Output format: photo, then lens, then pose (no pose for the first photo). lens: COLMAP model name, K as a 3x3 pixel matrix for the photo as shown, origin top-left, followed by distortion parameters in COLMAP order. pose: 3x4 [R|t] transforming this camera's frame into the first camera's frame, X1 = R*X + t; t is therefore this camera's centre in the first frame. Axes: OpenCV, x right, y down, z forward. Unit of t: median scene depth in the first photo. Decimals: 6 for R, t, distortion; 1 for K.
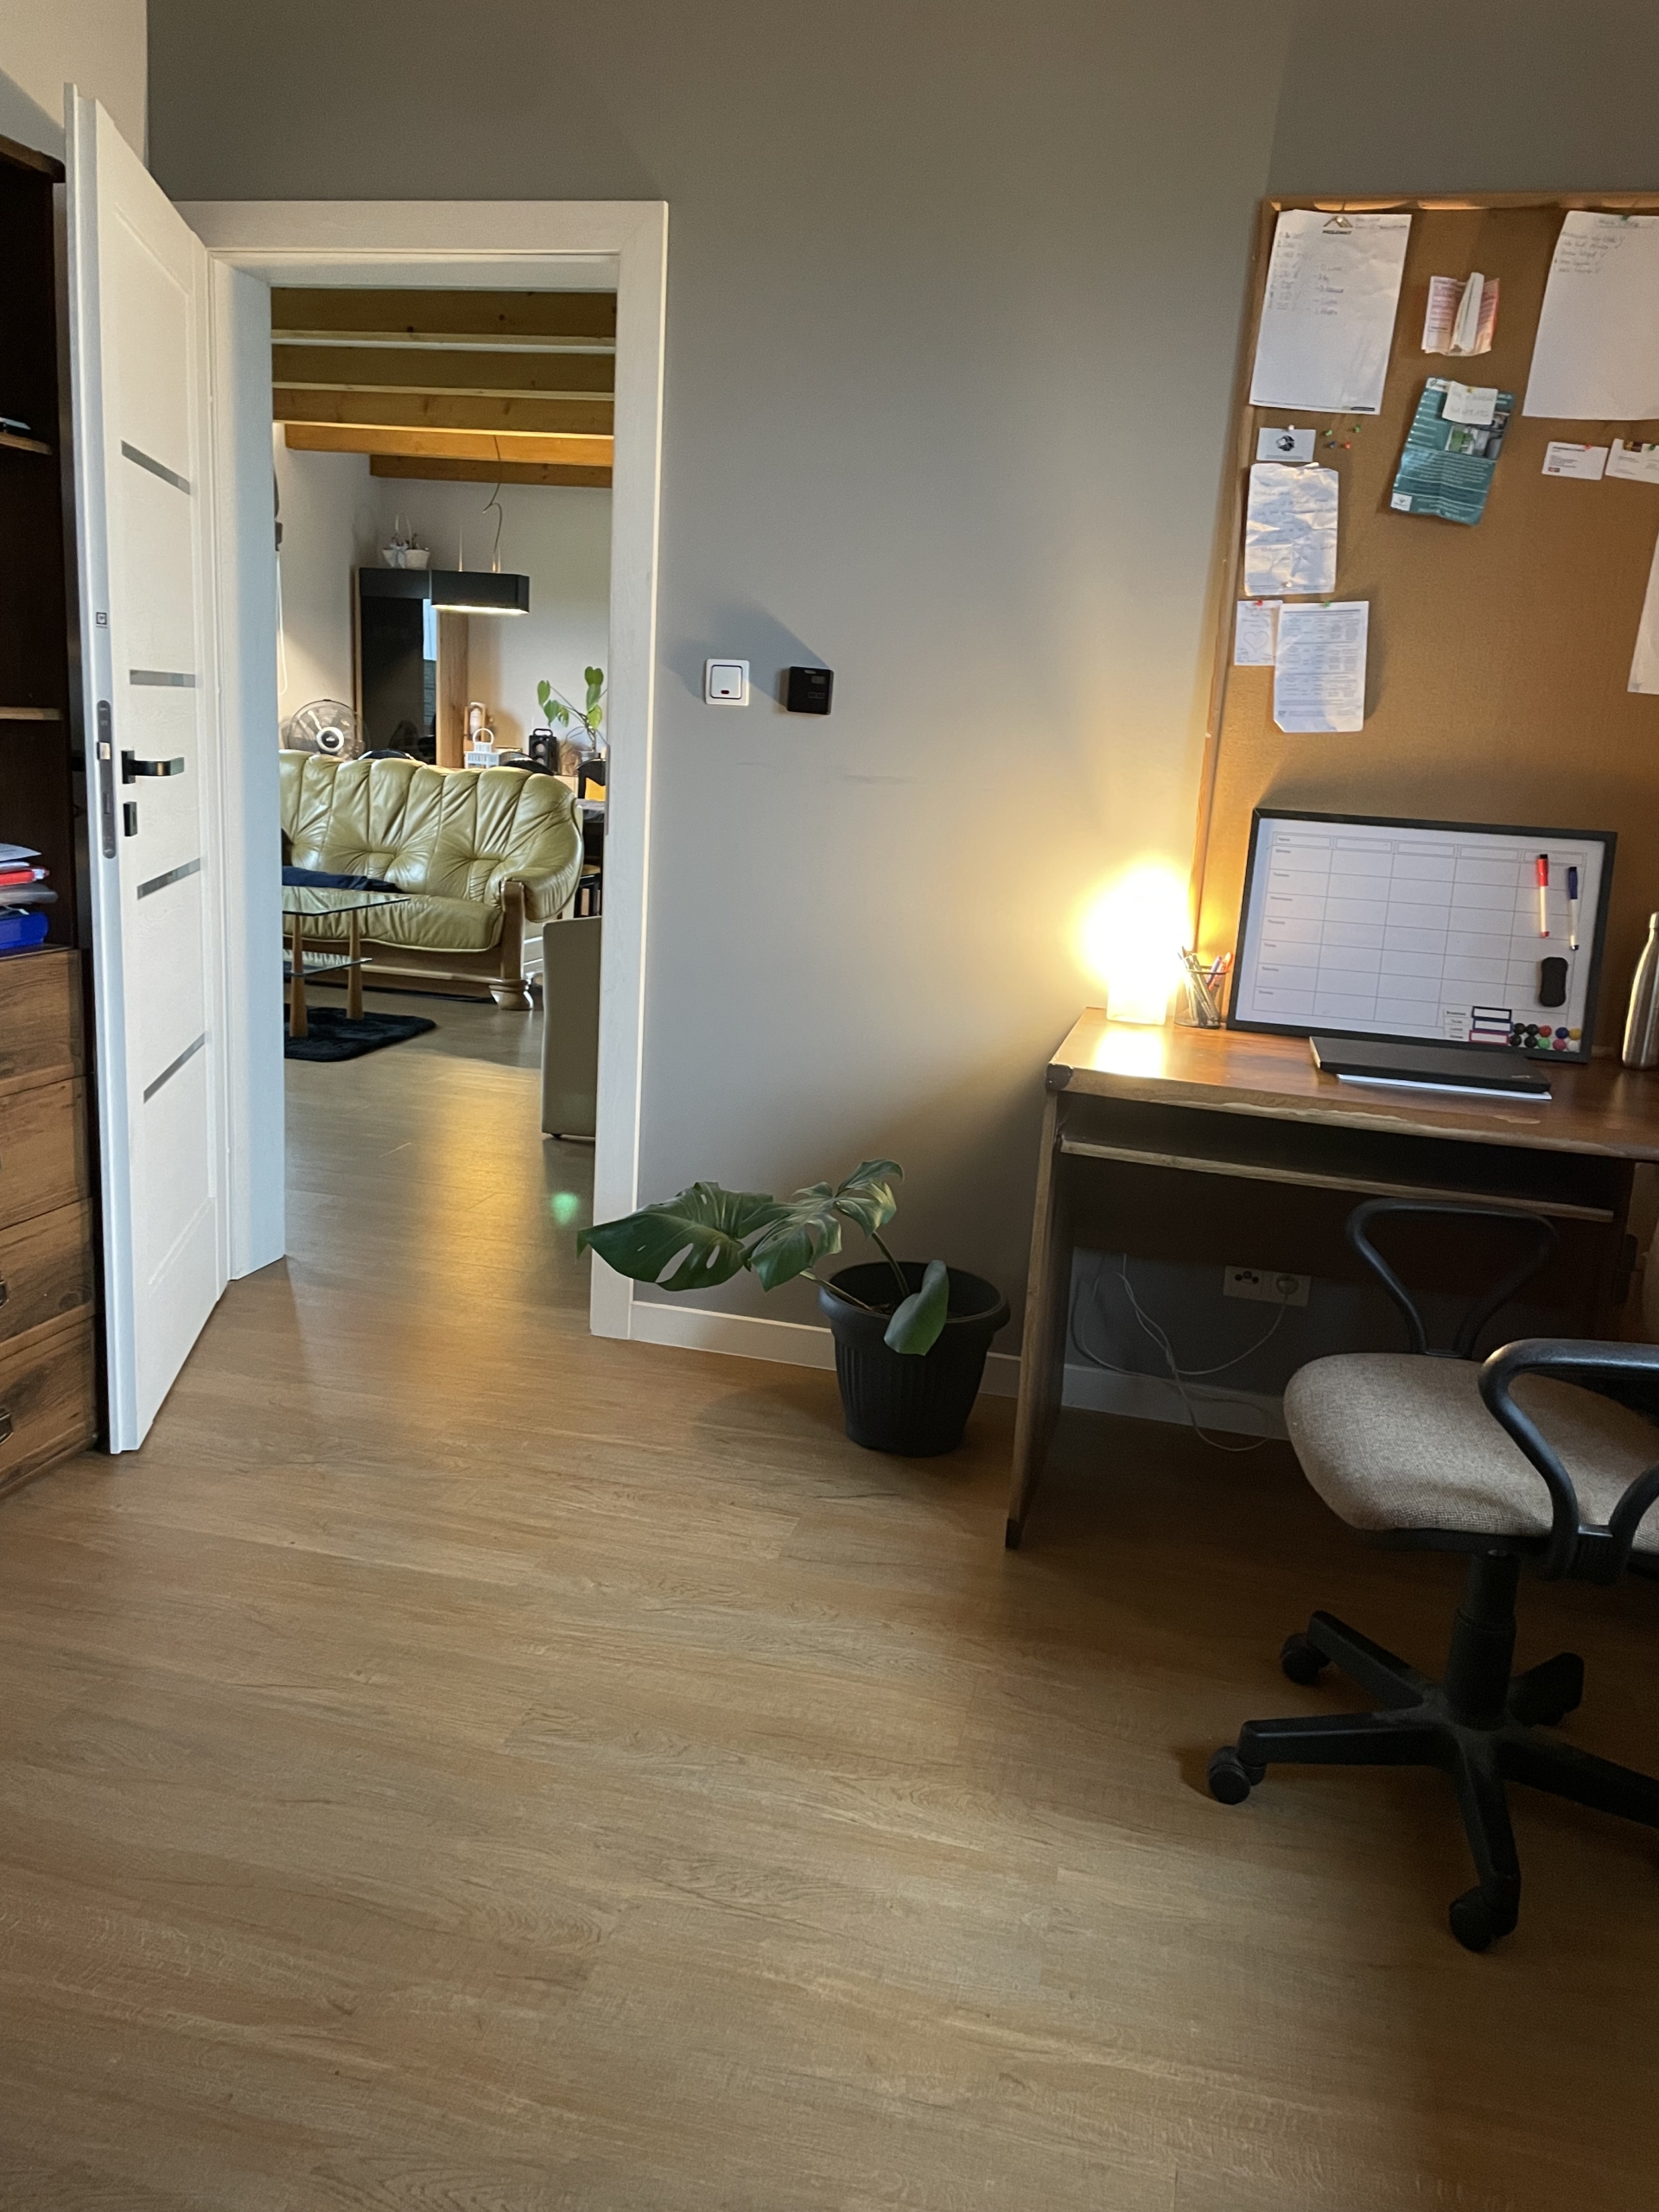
lens RADIAL K [[1695.4, 0, 831.8], [0, 1695.4, 1103.9], [0, 0, 1]] dist [0.048818, 0.000166]
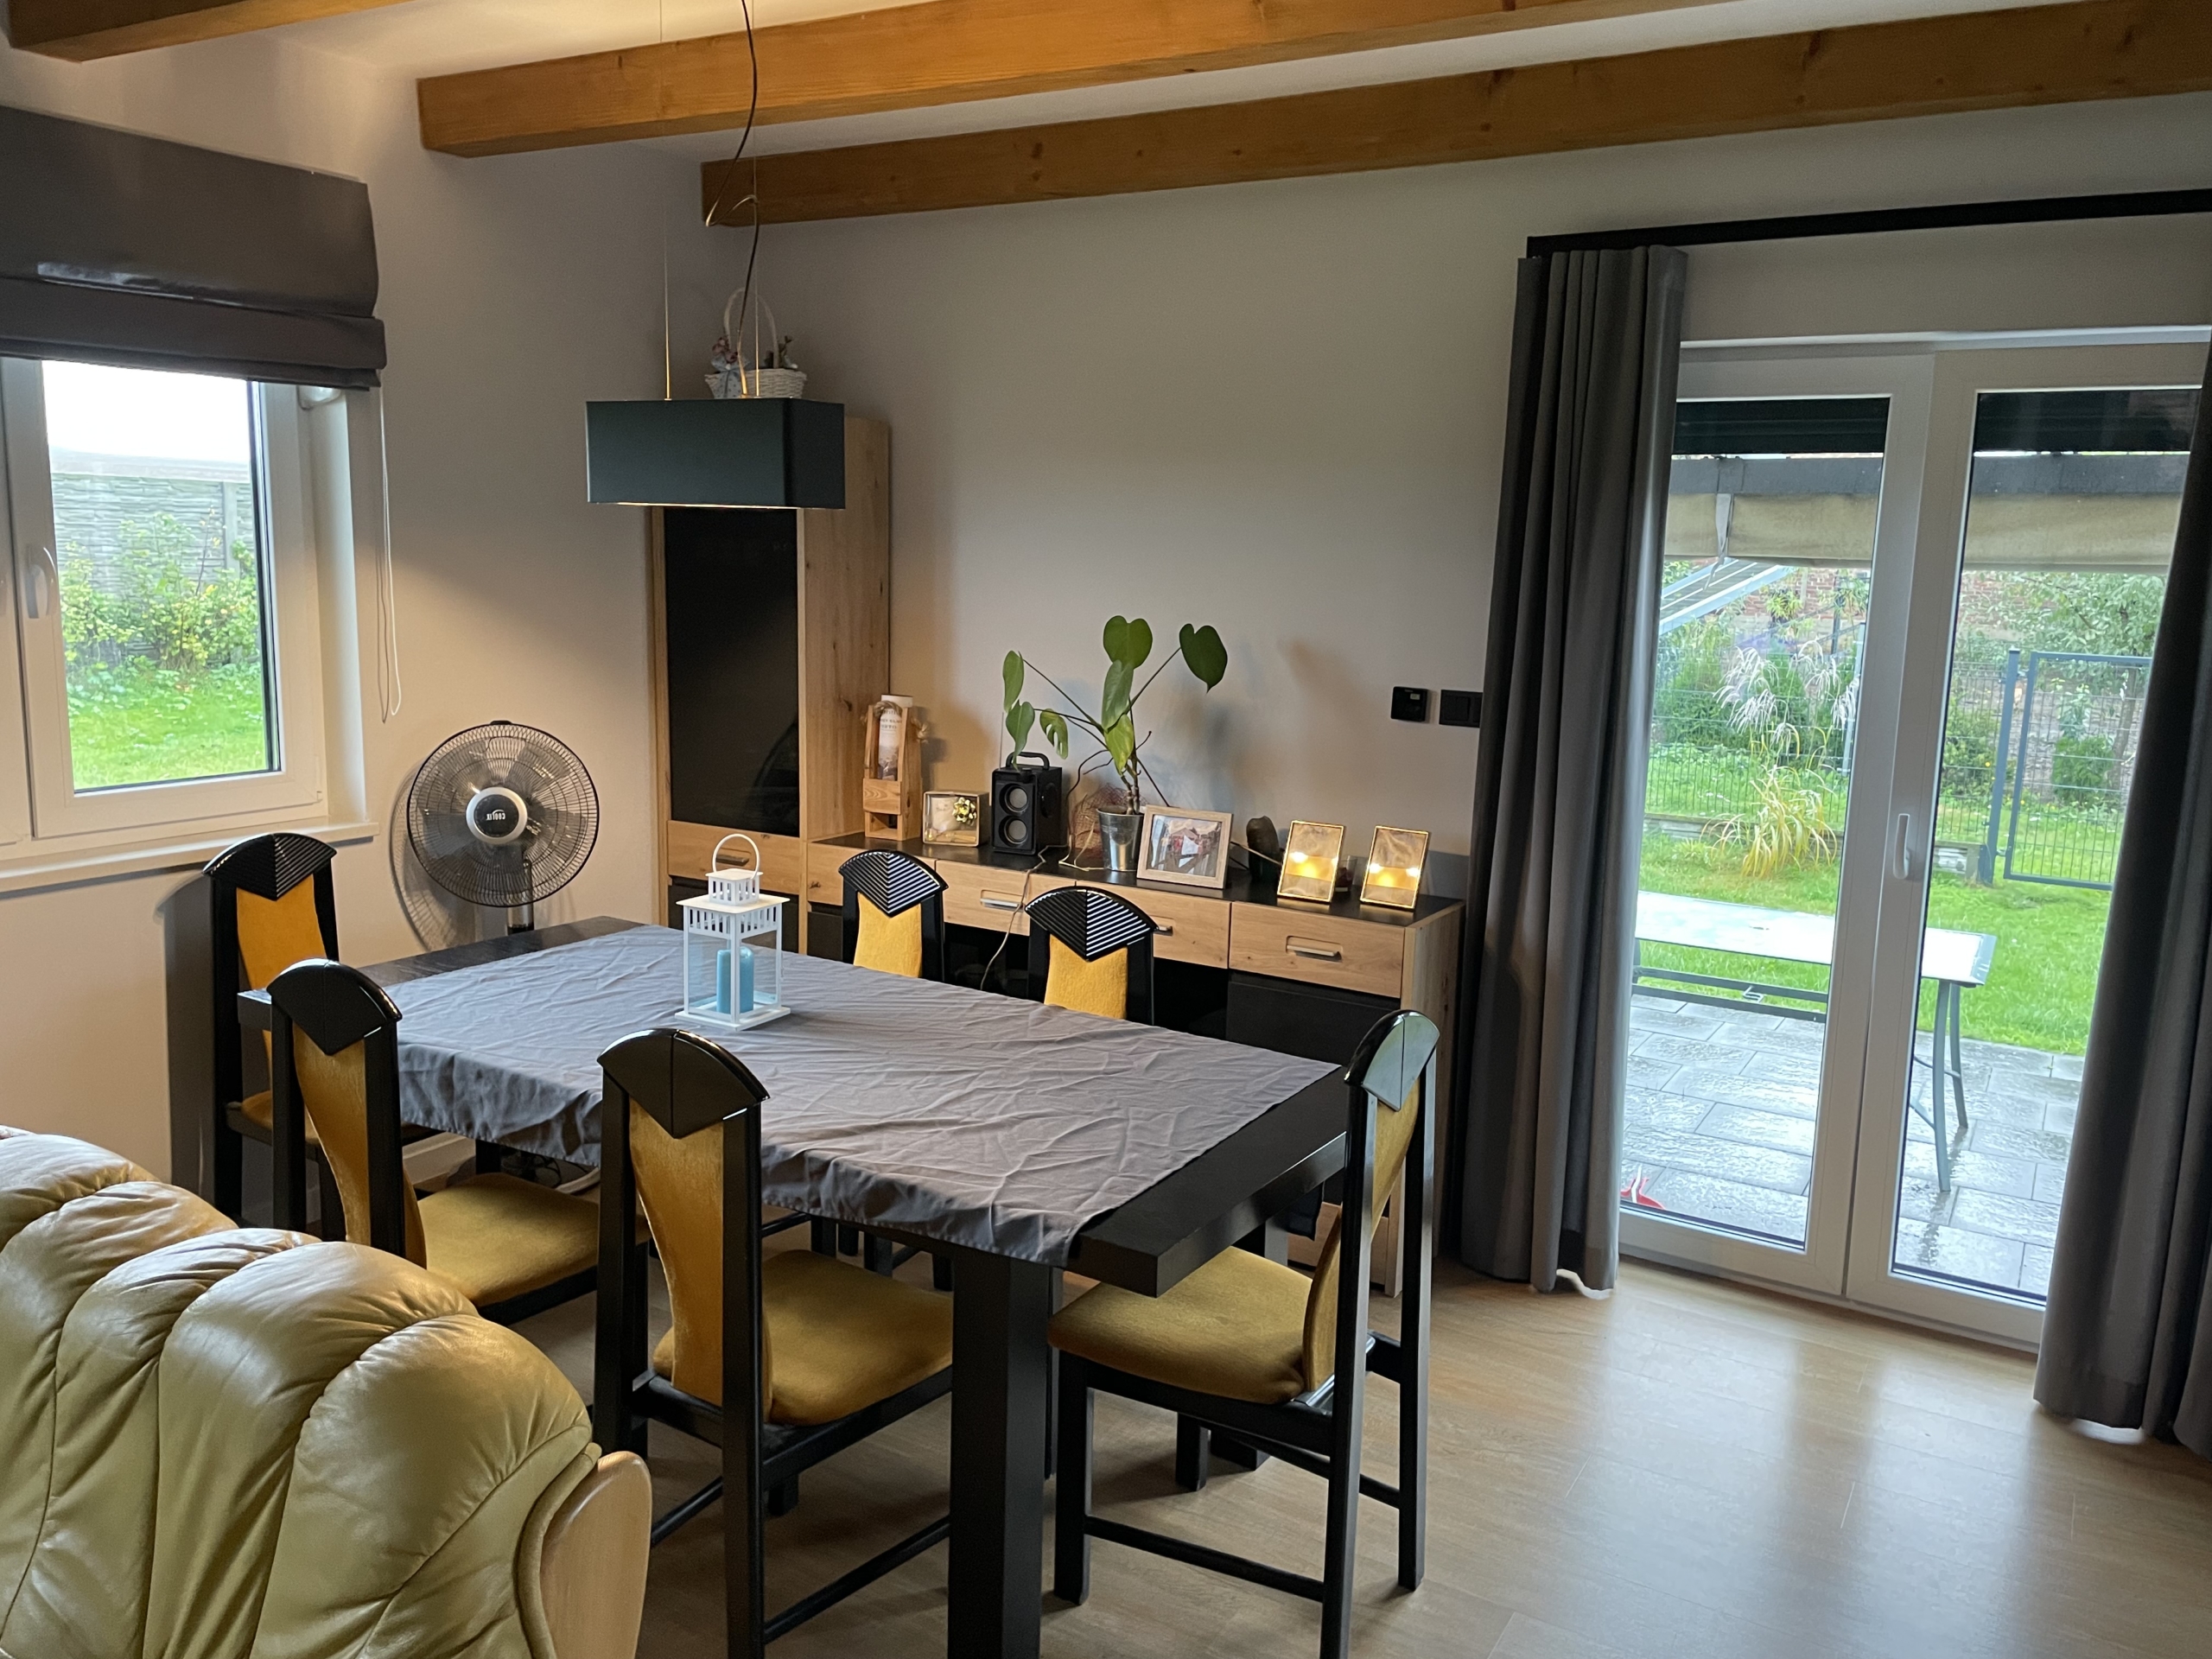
lens RADIAL K [[1695.4, 0, 1106.4], [0, 1695.4, 827.6], [0, 0, 1]] dist [0.048818, 0.000166]
pose [[0.957233, 0.010482, -0.289129, -0.025048], [-0.029510, 0.997669, -0.061532, -0.176219], [0.287810, 0.067432, 0.955311, 0.596218]]
